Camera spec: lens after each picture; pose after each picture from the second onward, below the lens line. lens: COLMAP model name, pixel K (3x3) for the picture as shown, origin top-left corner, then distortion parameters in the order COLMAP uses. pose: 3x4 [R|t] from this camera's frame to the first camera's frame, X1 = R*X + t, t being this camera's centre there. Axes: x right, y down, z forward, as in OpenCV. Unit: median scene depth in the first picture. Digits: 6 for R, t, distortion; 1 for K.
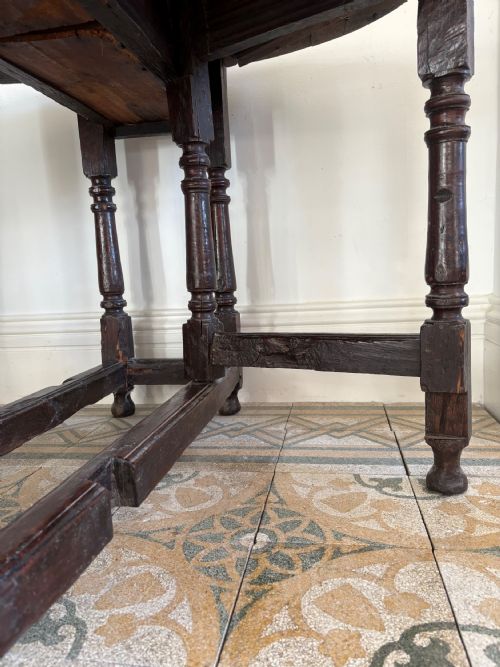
lens RADIAL K [[501.3, 0, 255.1], [0, 501.3, 329.7], [0, 0, 1]] dist [0.061197, -0.072541]
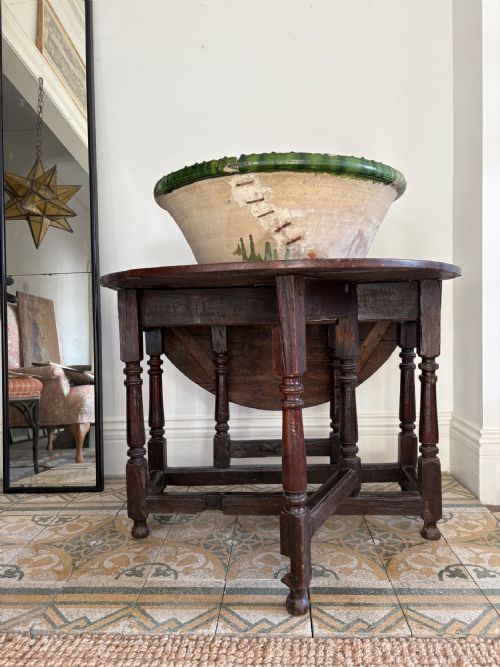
lens RADIAL K [[501.3, 0, 247.5], [0, 501.3, 328.6], [0, 0, 1]] dist [0.061197, -0.072541]
pose [[0.993550, 0.013795, 0.112551, -0.846243], [-0.004923, 0.996884, -0.078724, -0.385253], [-0.113286, 0.077662, 0.990523, -1.335516]]
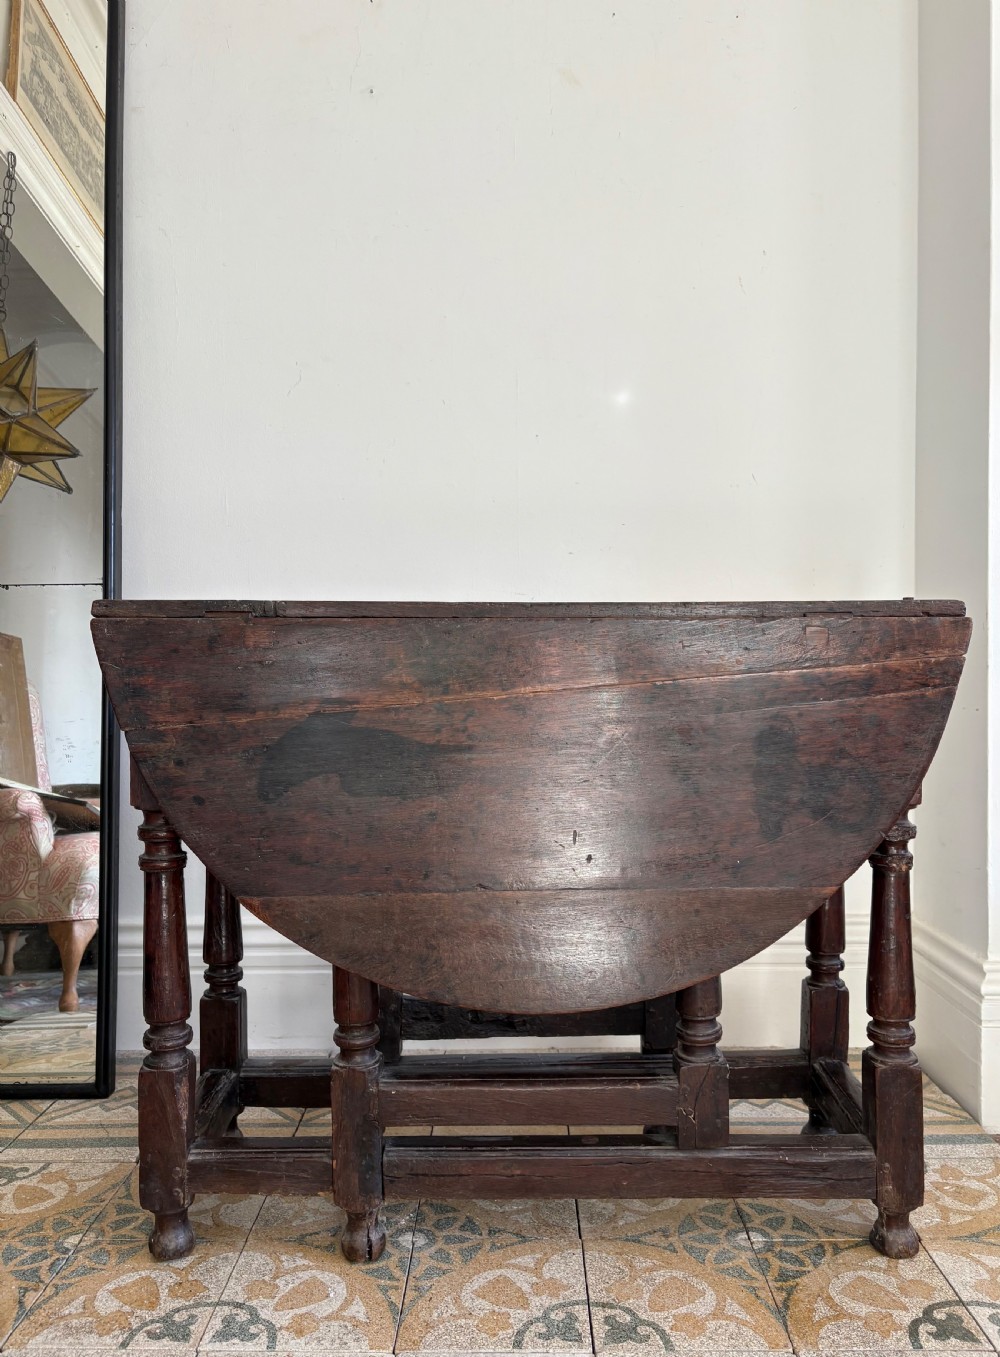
lens RADIAL K [[1016.9, 0, 499.2], [0, 1016.9, 667.8], [0, 0, 1]] dist [0.061446, -0.075088]
pose [[0.986691, 0.038252, 0.158041, -0.830449], [-0.020542, 0.993472, -0.112212, -0.459337], [-0.161301, 0.107473, 0.981036, -1.020136]]
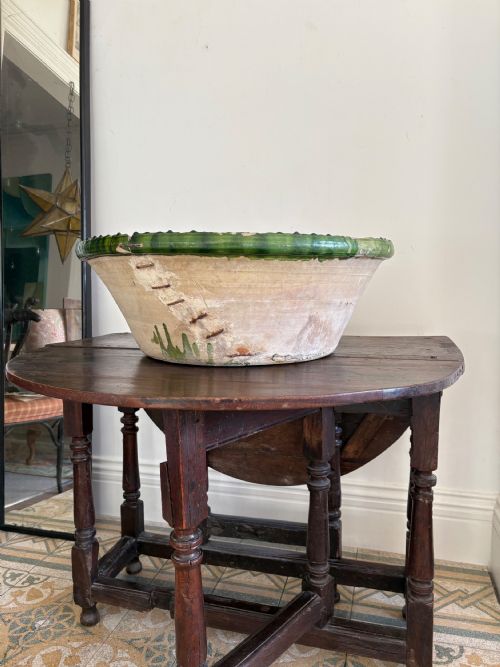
lens RADIAL K [[501.3, 0, 257.2], [0, 501.3, 320.2], [0, 0, 1]] dist [0.061197, -0.072541]
pose [[0.994292, 0.046585, -0.095981, -0.194796], [-0.048147, 0.998742, -0.014022, -0.897743], [0.095207, 0.018564, 0.995284, -0.947536]]
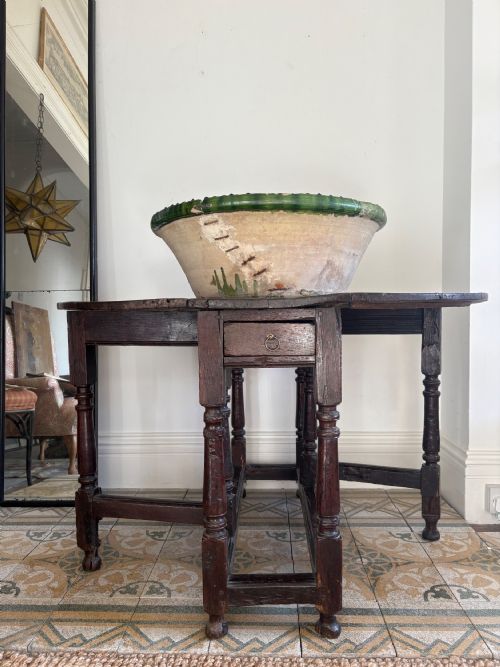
lens RADIAL K [[501.3, 0, 247.0], [0, 501.3, 328.0], [0, 0, 1]] dist [0.061197, -0.072541]
pose [[0.991303, 0.031227, 0.127839, -0.873026], [-0.019739, 0.995731, -0.090163, -0.463865], [-0.130109, 0.086855, 0.987688, -1.410321]]
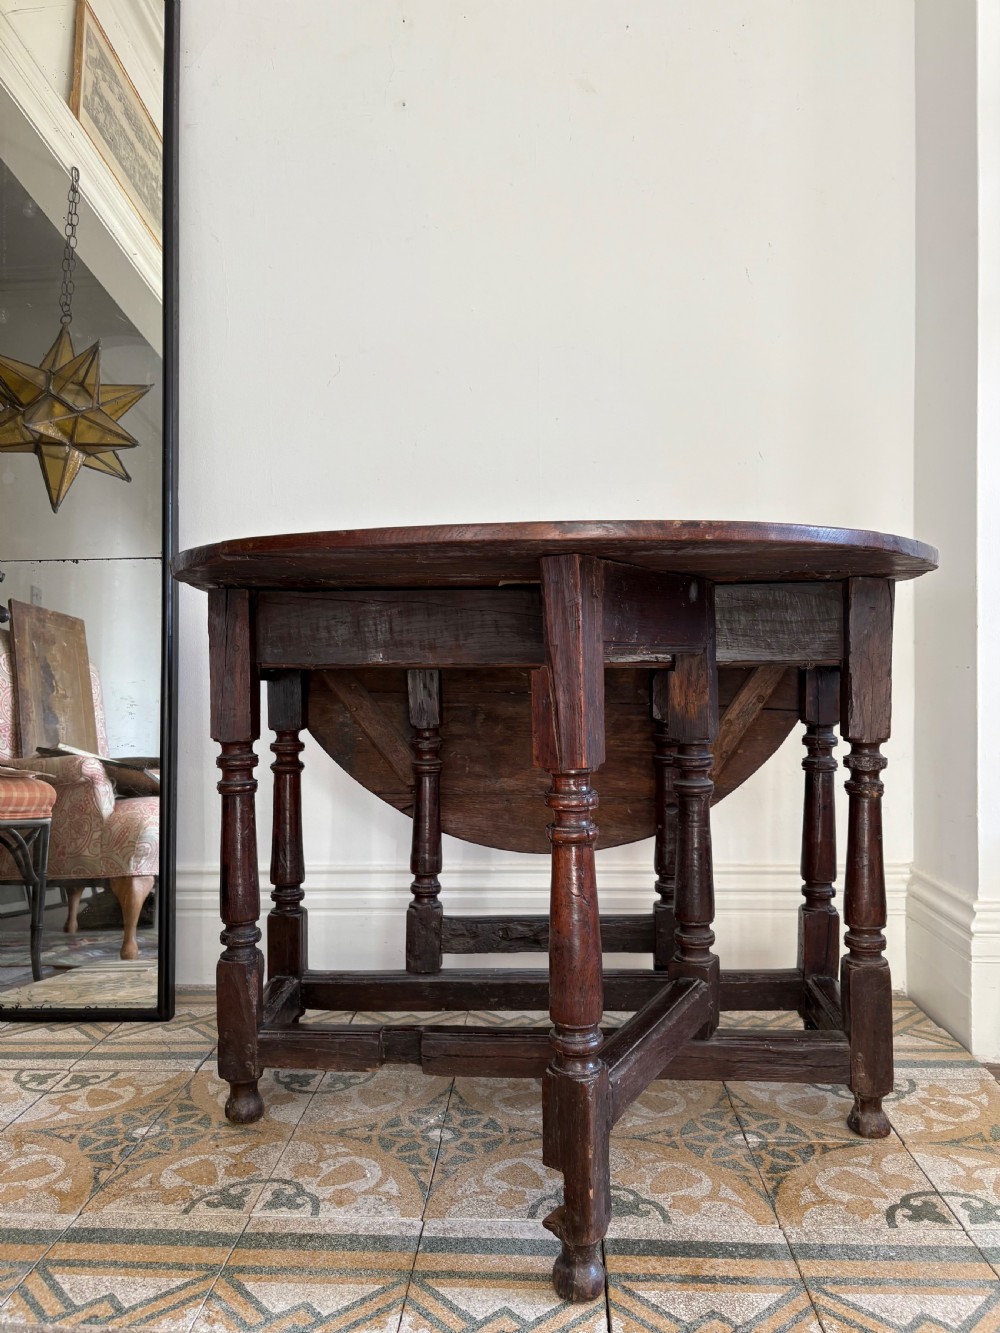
lens RADIAL K [[1001.9, 0, 492.7], [0, 1001.9, 662.6], [0, 0, 1]] dist [0.061197, -0.072541]
pose [[0.992716, 0.035848, 0.115017, -0.815255], [-0.022795, 0.993349, -0.112861, -0.348918], [-0.118298, 0.109417, 0.986931, -1.201467]]
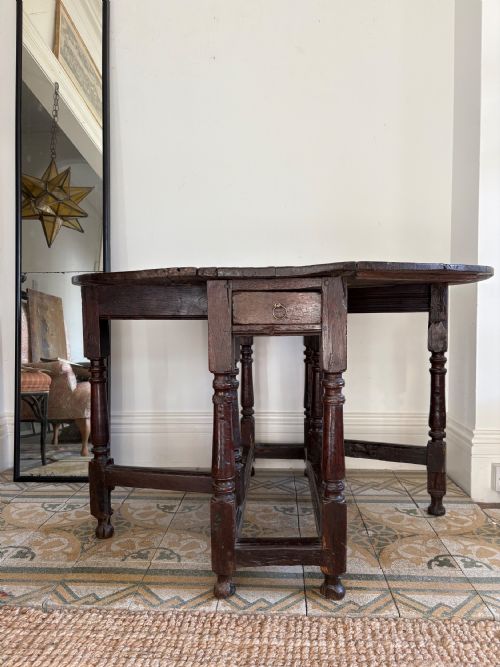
lens RADIAL K [[501.3, 0, 247.7], [0, 501.3, 328.1], [0, 0, 1]] dist [0.061197, -0.072541]
pose [[0.993607, 0.035391, 0.107205, -0.865490], [-0.026254, 0.995994, -0.085474, -0.355639], [-0.109801, 0.082113, 0.990556, -1.455456]]
